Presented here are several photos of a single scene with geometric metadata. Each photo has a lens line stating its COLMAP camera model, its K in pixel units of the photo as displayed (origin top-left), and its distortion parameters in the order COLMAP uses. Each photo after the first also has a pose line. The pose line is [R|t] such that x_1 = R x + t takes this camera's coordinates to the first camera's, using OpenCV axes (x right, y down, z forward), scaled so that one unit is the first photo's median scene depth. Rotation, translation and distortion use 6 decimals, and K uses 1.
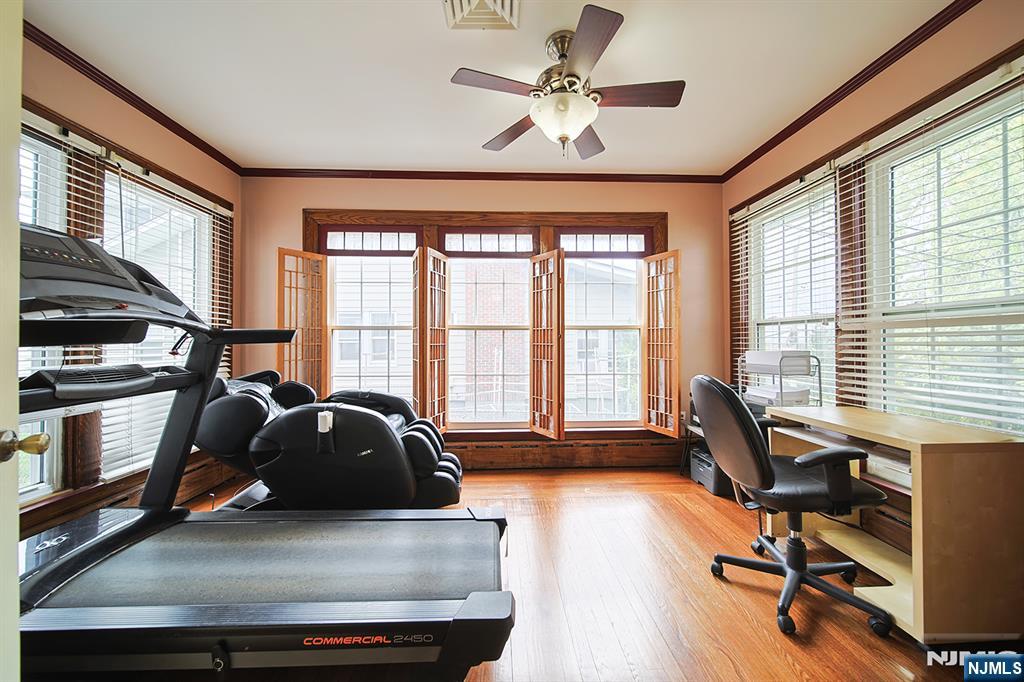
lens RADIAL K [[387.1, 0, 512.4], [0, 387.1, 338.2], [0, 0, 1]] dist [-0.003076, -0.000678]
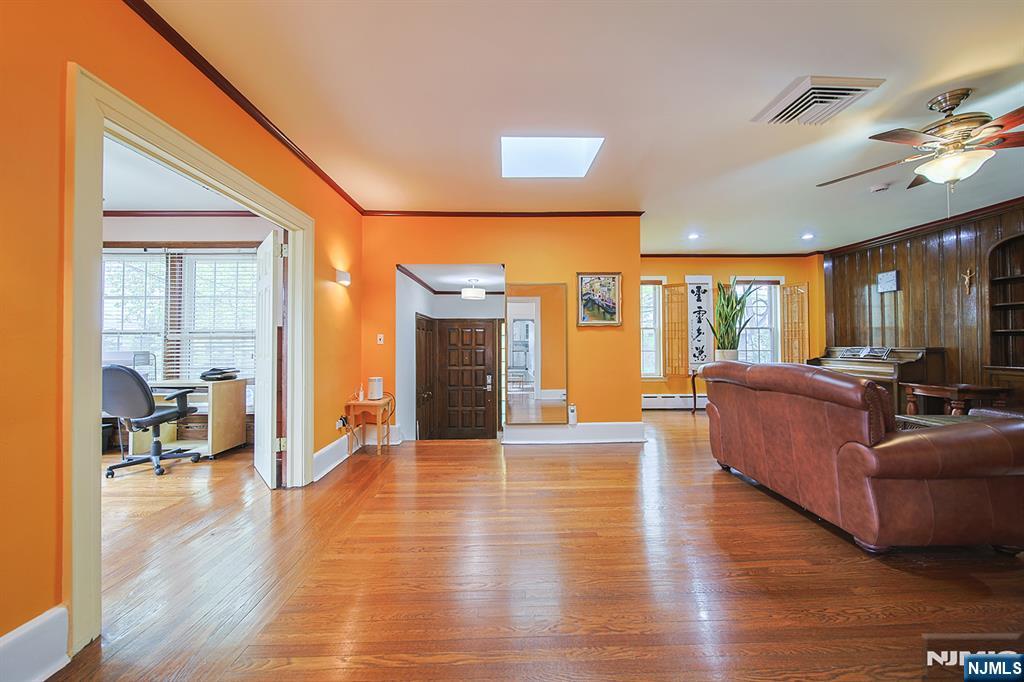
lens RADIAL K [[387.1, 0, 516.2], [0, 387.1, 338.5], [0, 0, 1]] dist [-0.003076, -0.000678]
pose [[0.003823, 0.023992, 0.999705, -1.028620], [-0.015546, 0.999593, -0.023930, -0.007609], [-0.999872, -0.015450, 0.004194, -0.710933]]
